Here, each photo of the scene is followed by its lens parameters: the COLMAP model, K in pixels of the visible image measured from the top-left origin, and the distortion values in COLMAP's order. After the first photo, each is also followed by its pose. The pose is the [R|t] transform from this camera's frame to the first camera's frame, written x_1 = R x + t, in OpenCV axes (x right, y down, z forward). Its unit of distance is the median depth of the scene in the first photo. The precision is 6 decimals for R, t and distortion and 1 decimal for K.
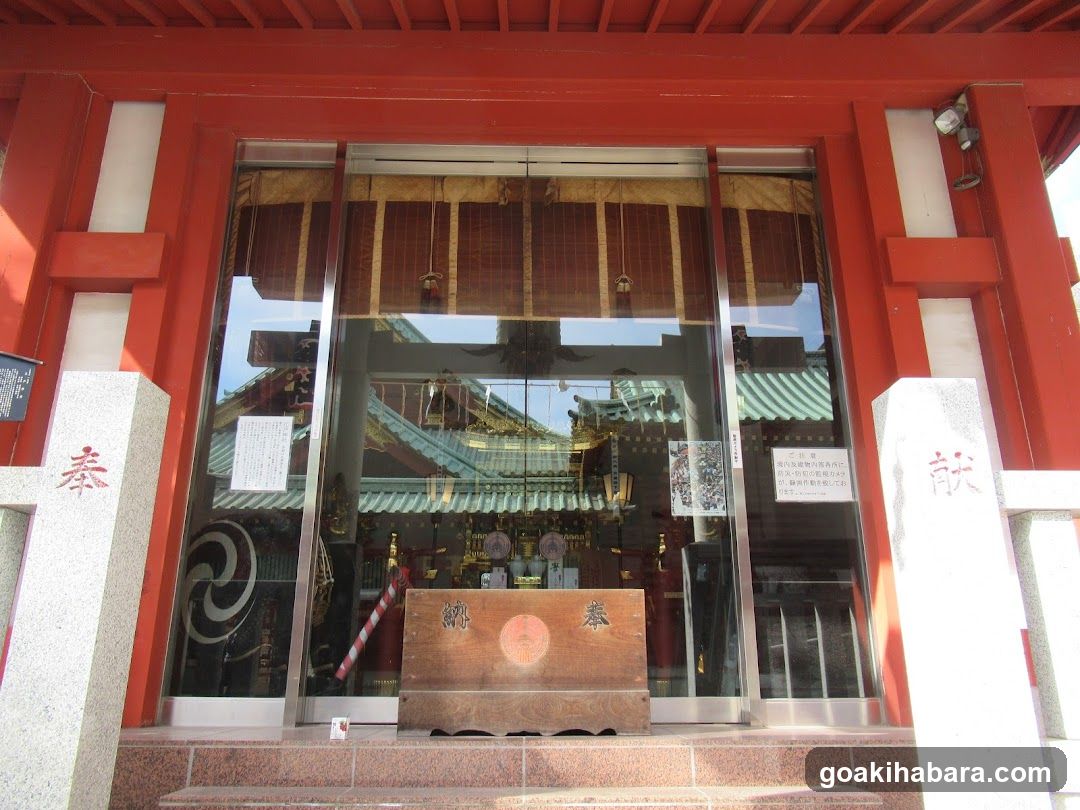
lens RADIAL K [[828.0, 0, 532.3], [0, 828.0, 408.1], [0, 0, 1]] dist [0.132757, -0.233495]
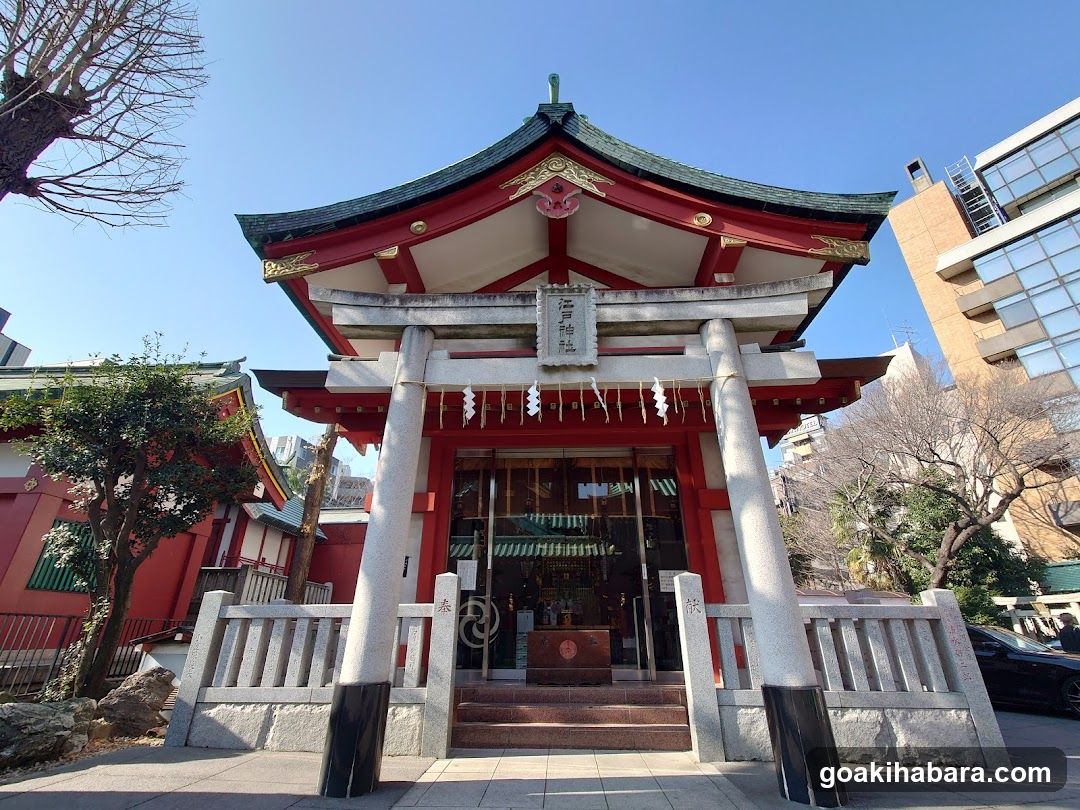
lens RADIAL K [[504.7, 0, 536.3], [0, 504.7, 403.2], [0, 0, 1]] dist [0.002213, 0.000554]
pose [[0.998399, -0.026515, -0.049964, -0.009874], [0.020320, 0.992487, -0.120655, -0.259482], [0.052788, 0.119446, 0.991436, -0.600632]]
